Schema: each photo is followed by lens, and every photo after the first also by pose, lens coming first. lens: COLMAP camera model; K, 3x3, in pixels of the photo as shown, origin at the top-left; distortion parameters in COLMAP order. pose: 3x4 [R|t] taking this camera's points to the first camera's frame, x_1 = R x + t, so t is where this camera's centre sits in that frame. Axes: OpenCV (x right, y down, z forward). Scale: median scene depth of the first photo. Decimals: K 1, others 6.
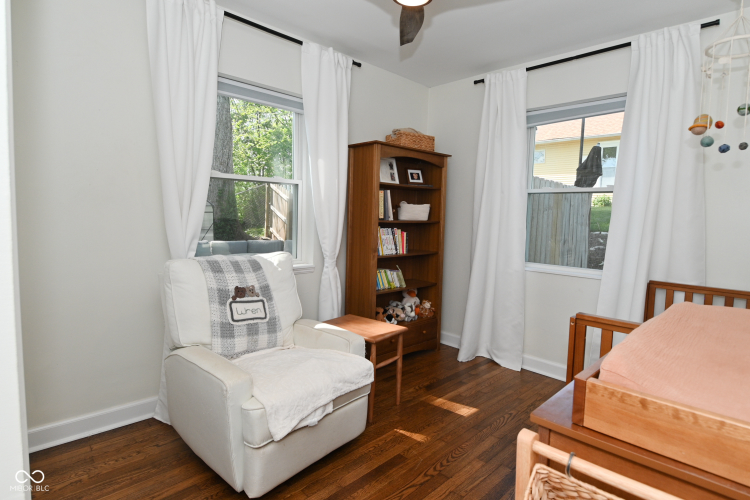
lens RADIAL K [[393.9, 0, 372.3], [0, 393.9, 253.7], [0, 0, 1]] dist [0.009687, -0.017701]
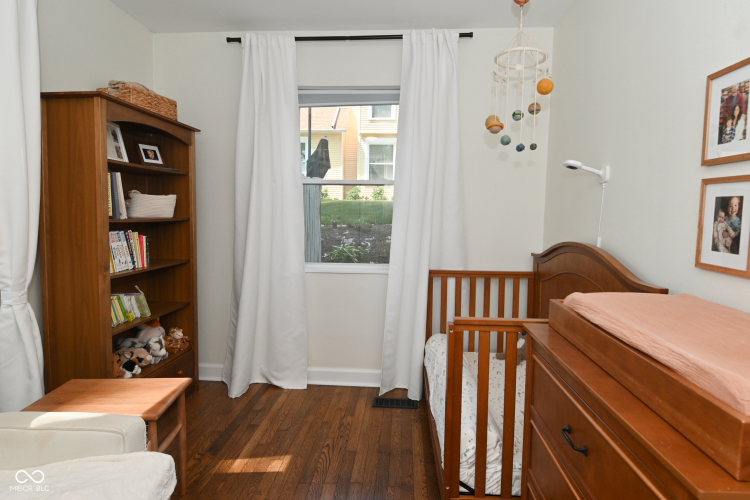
lens RADIAL K [[428.9, 0, 378.0], [0, 428.9, 247.2], [0, 0, 1]] dist [0.006698, -0.016101]
pose [[0.738889, -0.071481, 0.670025, -0.126266], [0.074788, 0.996913, 0.023880, -0.024044], [-0.669664, 0.032466, 0.741954, 0.194967]]
